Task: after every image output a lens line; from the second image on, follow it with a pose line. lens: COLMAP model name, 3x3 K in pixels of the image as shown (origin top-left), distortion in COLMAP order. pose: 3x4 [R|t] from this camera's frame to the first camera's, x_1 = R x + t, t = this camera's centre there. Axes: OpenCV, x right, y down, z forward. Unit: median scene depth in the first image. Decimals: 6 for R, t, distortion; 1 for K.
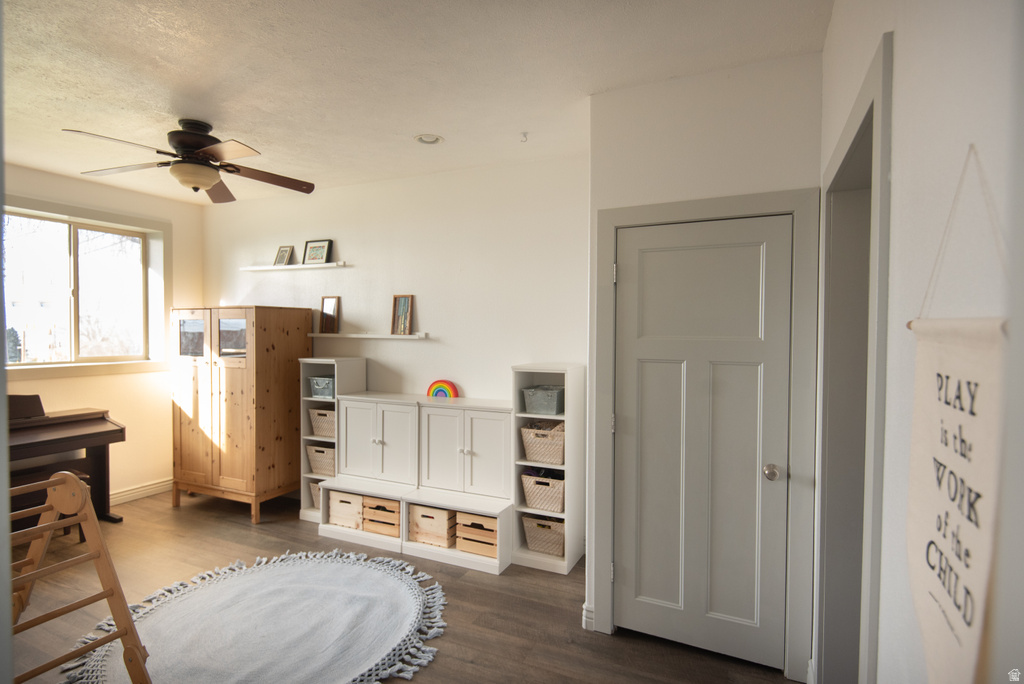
lens RADIAL K [[543.3, 0, 502.3], [0, 543.3, 345.3], [0, 0, 1]] dist [0.065195, -0.060750]
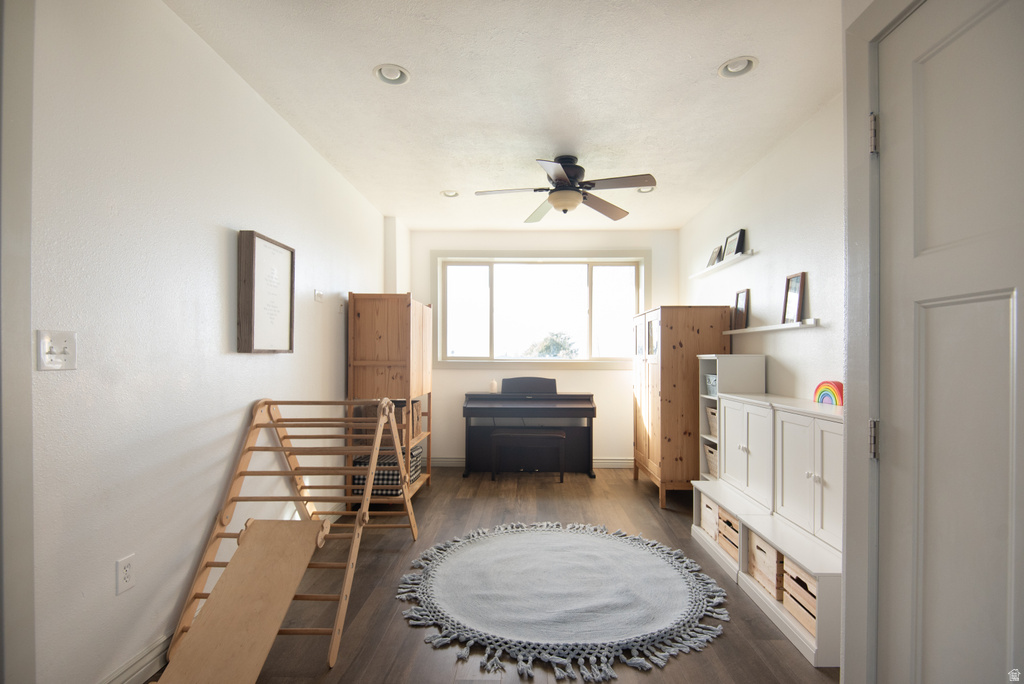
lens RADIAL K [[484.7, 0, 514.6], [0, 484.7, 360.3], [0, 0, 1]] dist [0.000407, -0.000462]
pose [[0.407065, -0.000688, -0.913399, 0.349412], [-0.028222, 0.999513, -0.013330, 0.063900], [0.912963, 0.031204, 0.406848, 0.393670]]
